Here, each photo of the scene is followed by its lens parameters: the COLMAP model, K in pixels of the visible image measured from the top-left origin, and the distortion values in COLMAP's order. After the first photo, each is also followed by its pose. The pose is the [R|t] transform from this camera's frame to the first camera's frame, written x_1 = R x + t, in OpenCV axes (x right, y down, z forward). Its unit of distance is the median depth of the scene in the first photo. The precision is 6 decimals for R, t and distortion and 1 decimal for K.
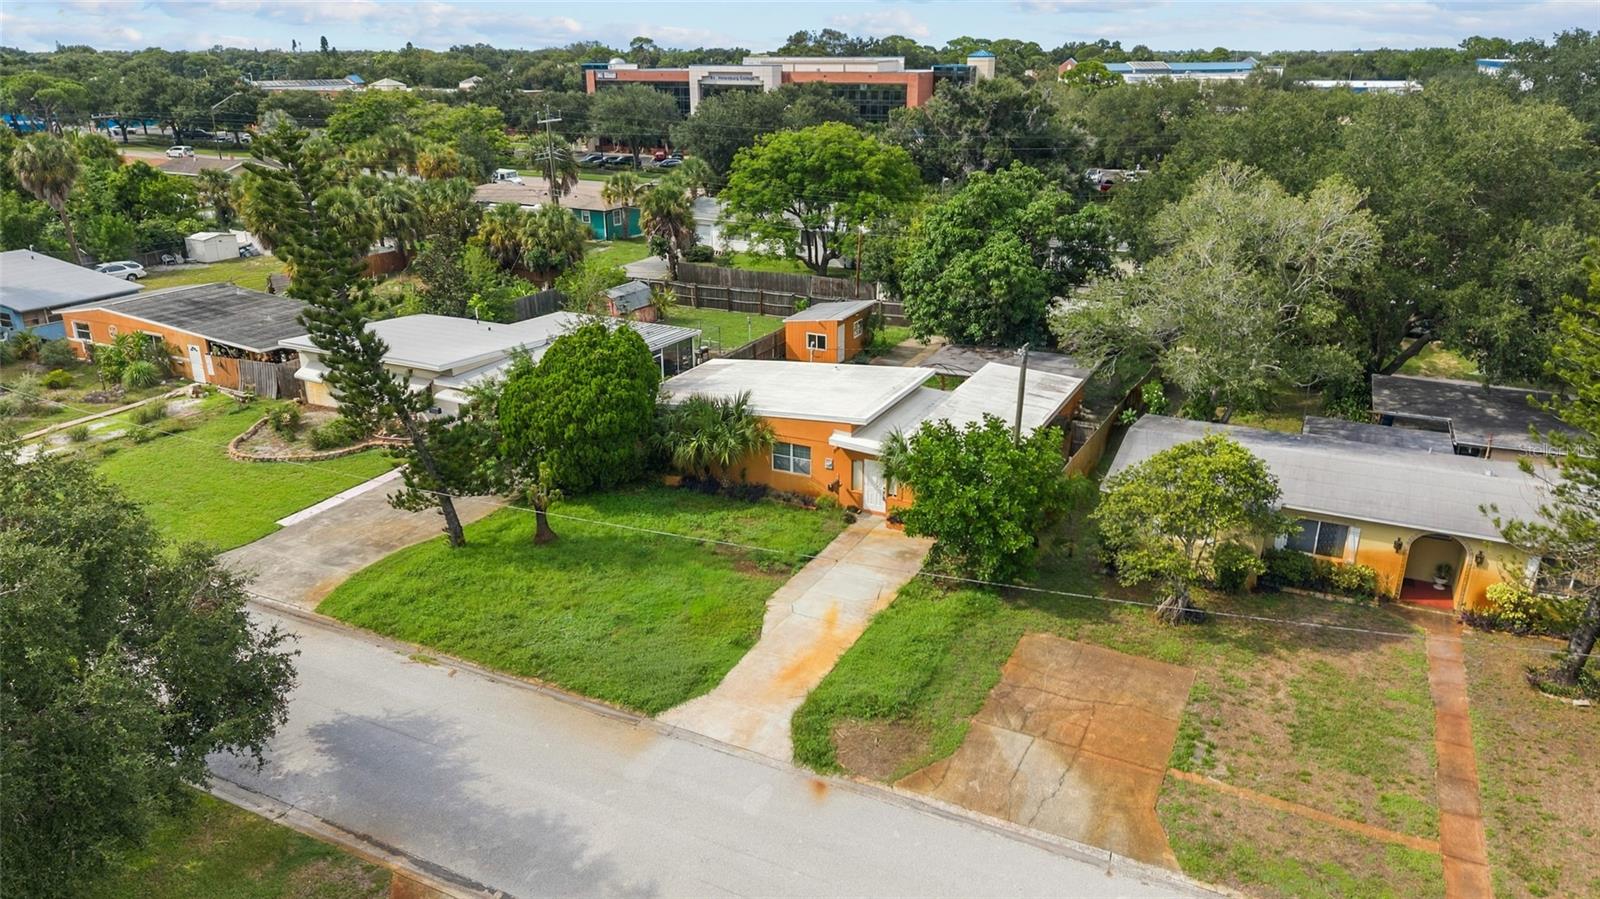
lens RADIAL K [[1082.1, 0, 800.0], [0, 1082.1, 449.5], [0, 0, 1]] dist [0.074823, -0.063644]
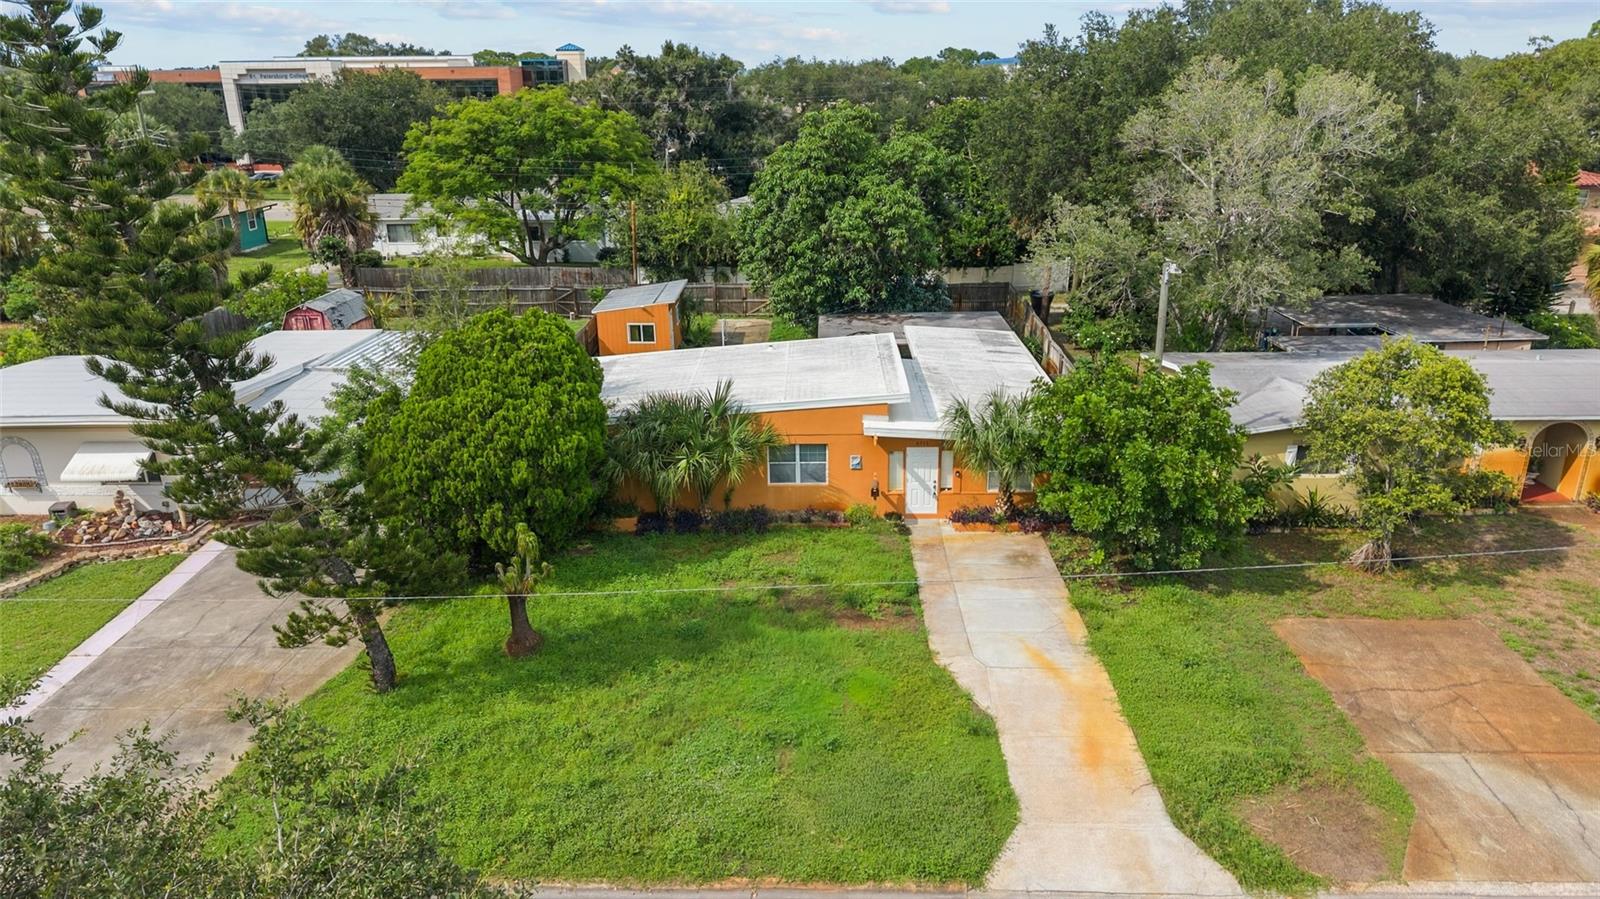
lens RADIAL K [[1072.7, 0, 800.0], [0, 1072.7, 449.5], [0, 0, 1]] dist [0.040472, -0.052618]
pose [[0.904704, -0.149709, 0.398871, -0.305673], [0.156634, 0.987537, 0.015382, -0.013208], [-0.396203, 0.048561, 0.916878, 0.340972]]
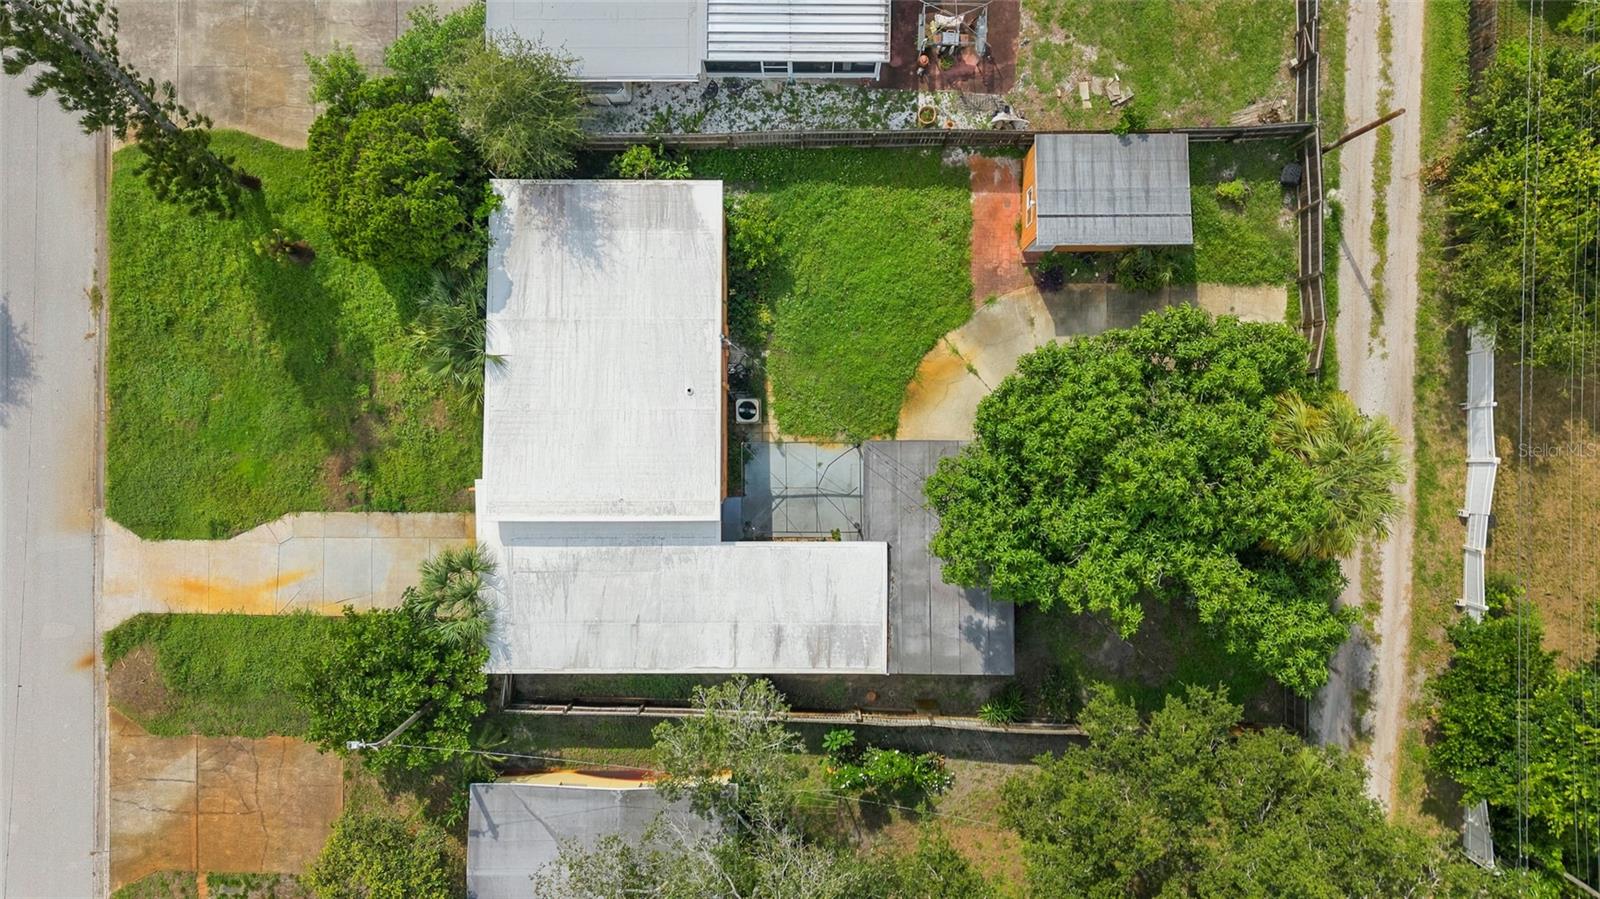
lens RADIAL K [[1072.7, 0, 800.0], [0, 1072.7, 449.5], [0, 0, 1]] dist [0.040472, -0.052618]
pose [[0.438769, 0.898597, -0.002419, 0.120234], [-0.323788, 0.160610, 0.932398, -0.909242], [0.838238, -0.408324, 0.361426, 0.902301]]
